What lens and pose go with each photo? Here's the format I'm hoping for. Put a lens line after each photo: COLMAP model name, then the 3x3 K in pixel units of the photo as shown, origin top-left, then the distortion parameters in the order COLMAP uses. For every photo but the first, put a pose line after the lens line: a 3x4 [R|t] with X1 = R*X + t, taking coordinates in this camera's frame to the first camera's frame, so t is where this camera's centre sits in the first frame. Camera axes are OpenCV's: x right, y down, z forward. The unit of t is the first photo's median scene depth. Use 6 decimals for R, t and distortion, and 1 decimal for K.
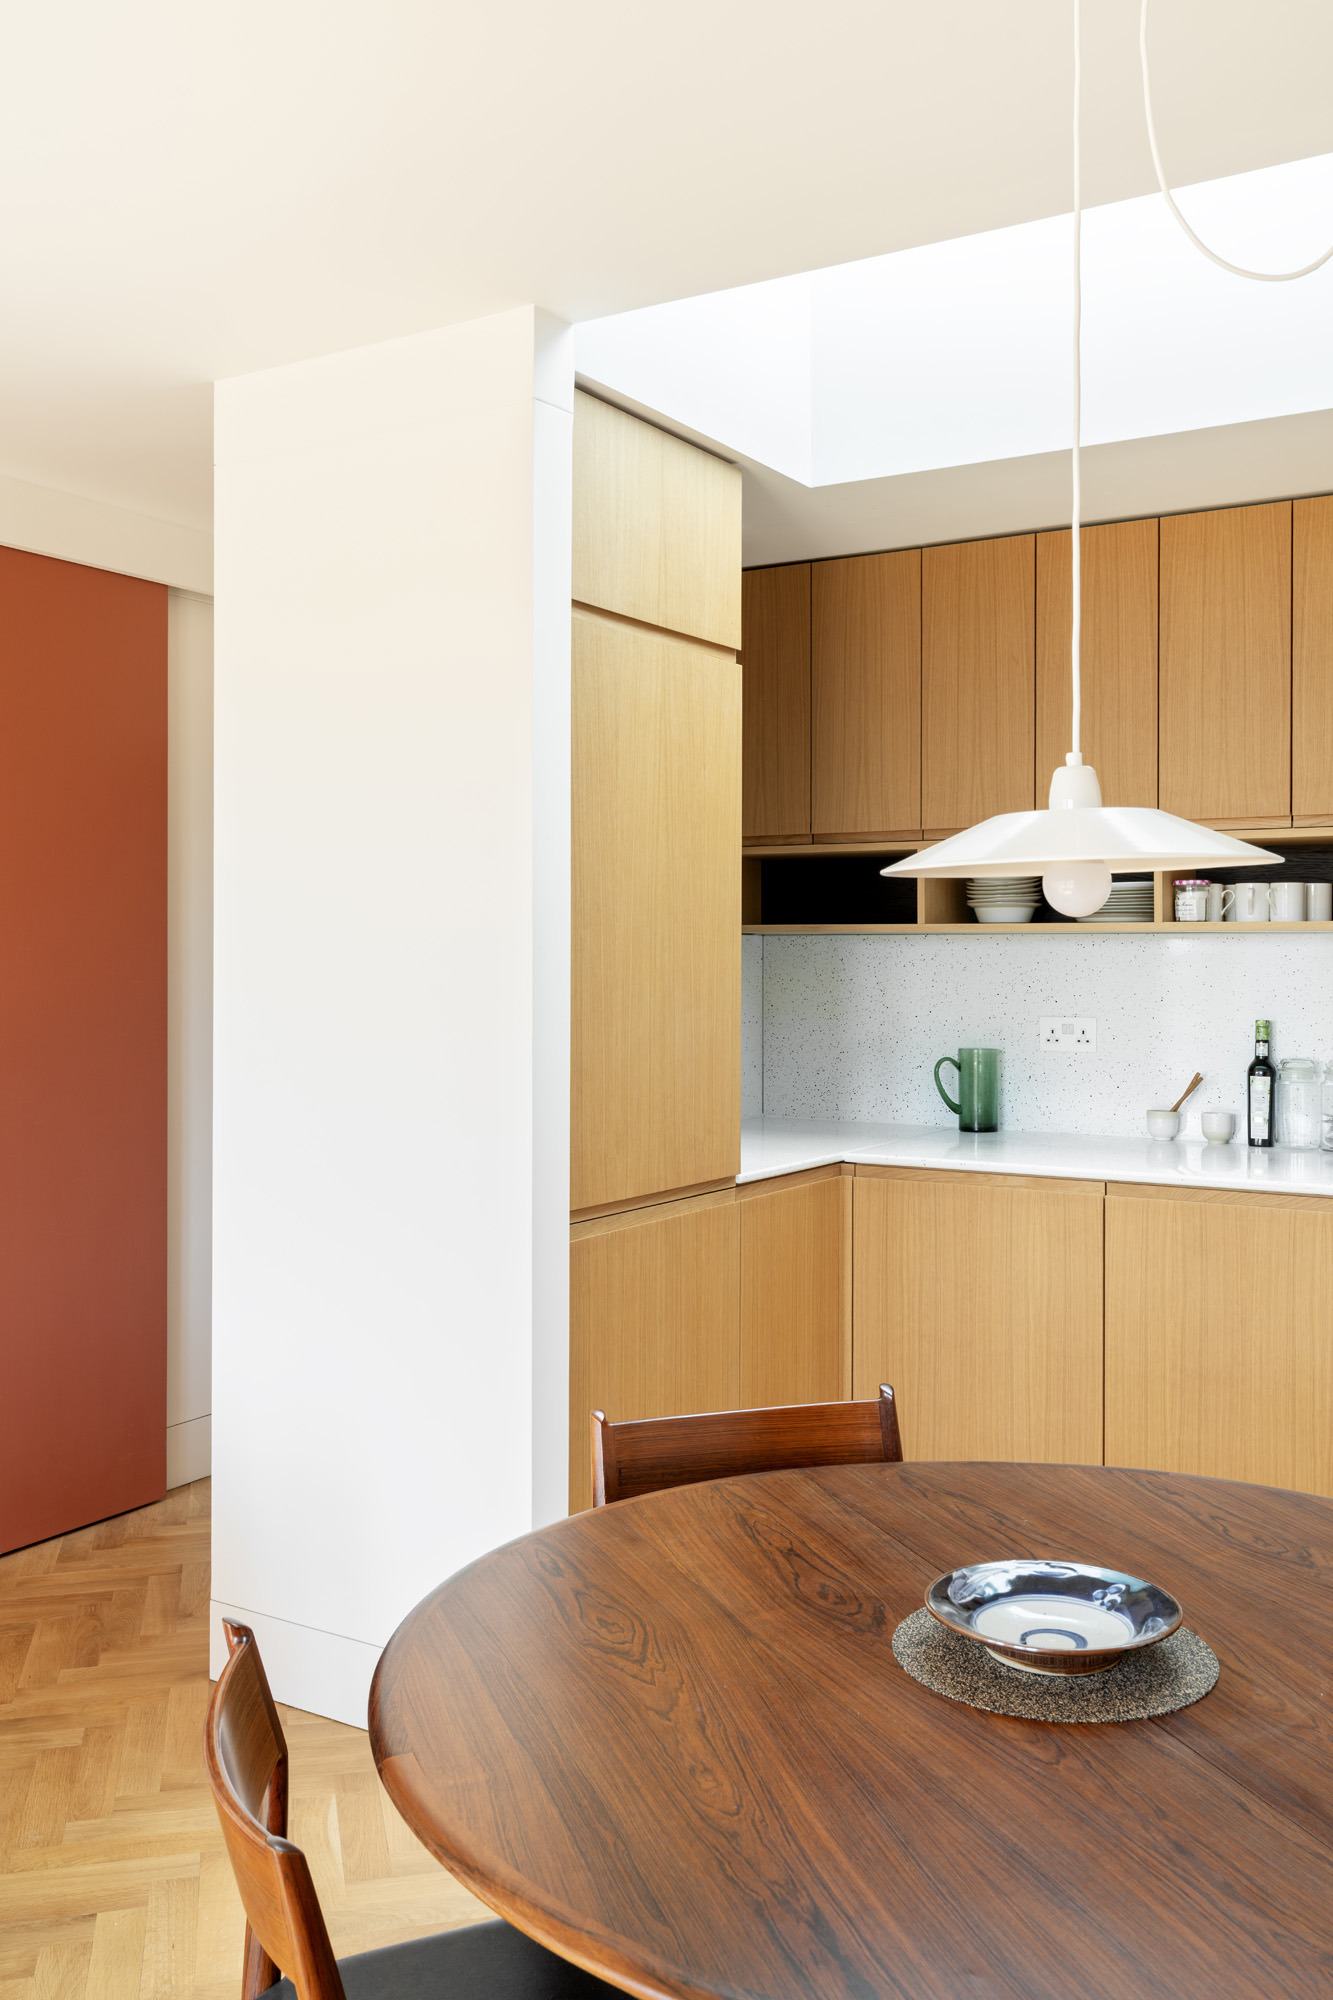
lens RADIAL K [[1919.6, 0, 659.5], [0, 1919.6, 979.5], [0, 0, 1]] dist [0.024465, 0.000000]
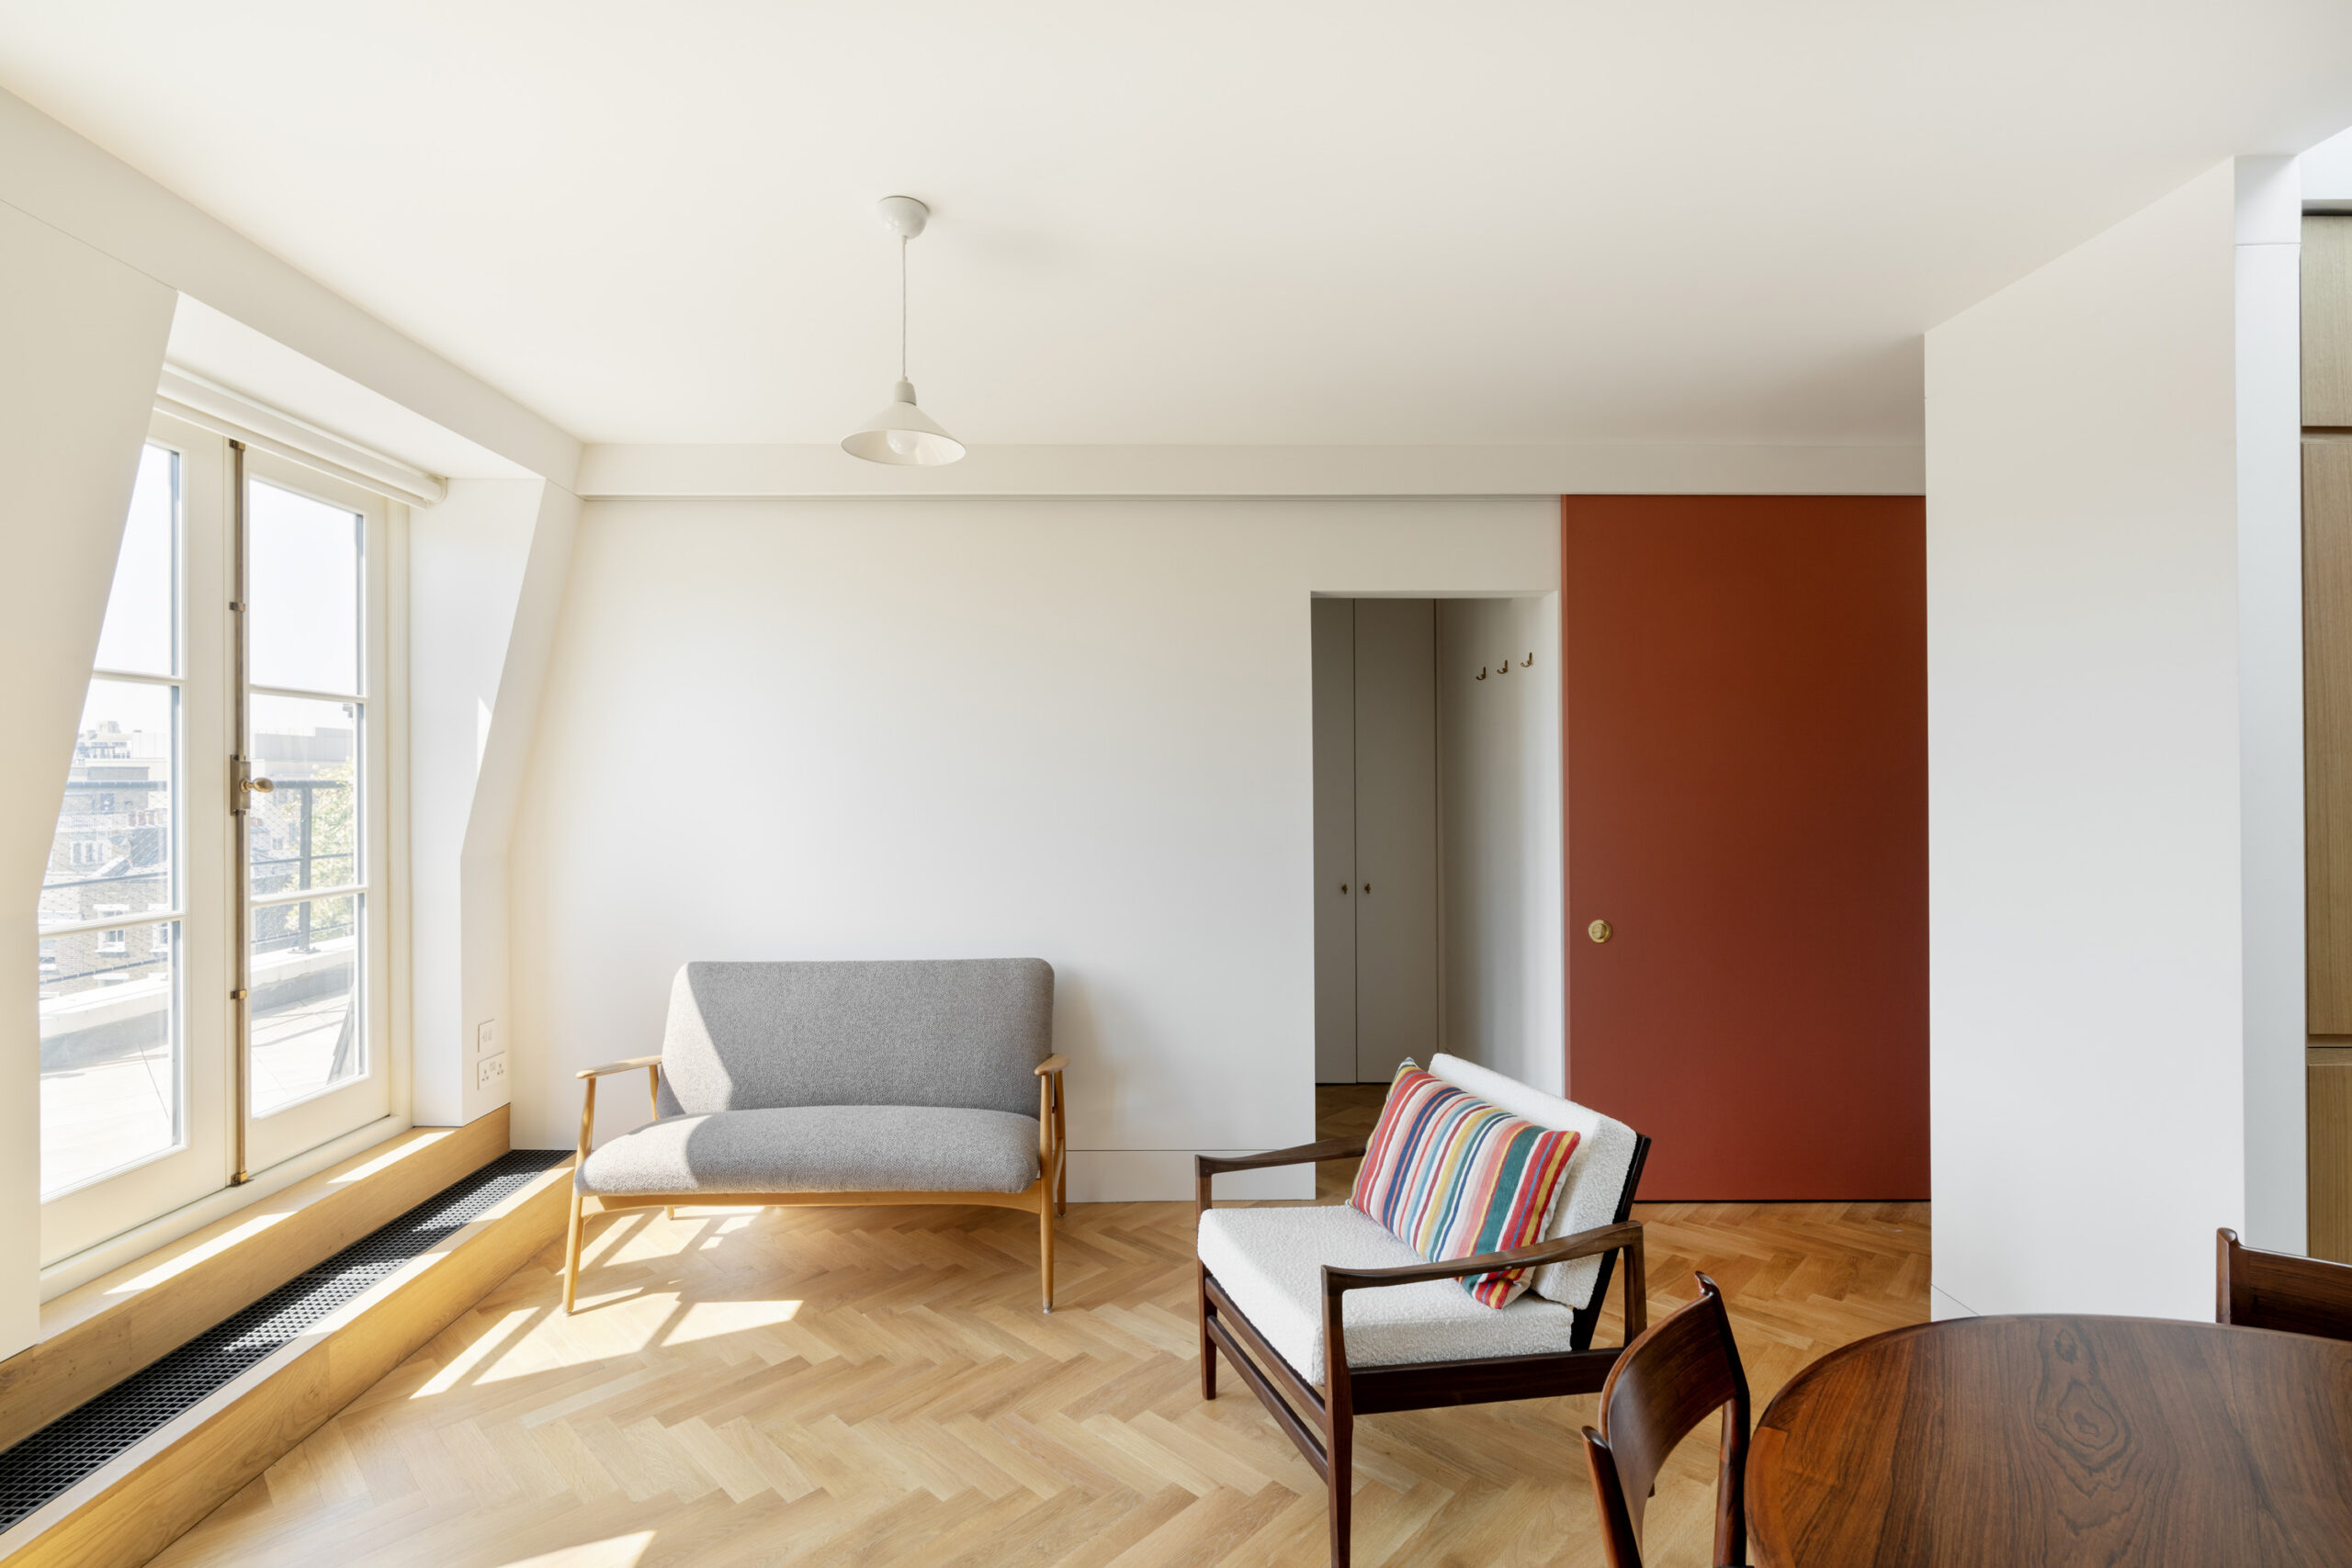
lens RADIAL K [[1162.0, 0, 1152.2], [0, 1162.0, 784.6], [0, 0, 1]] dist [0.009374, -0.001279]
pose [[0.483573, -0.000045, -0.875304, 0.198940], [-0.007155, 0.999966, -0.004005, -0.002863], [0.875275, 0.008199, 0.483556, 0.174659]]
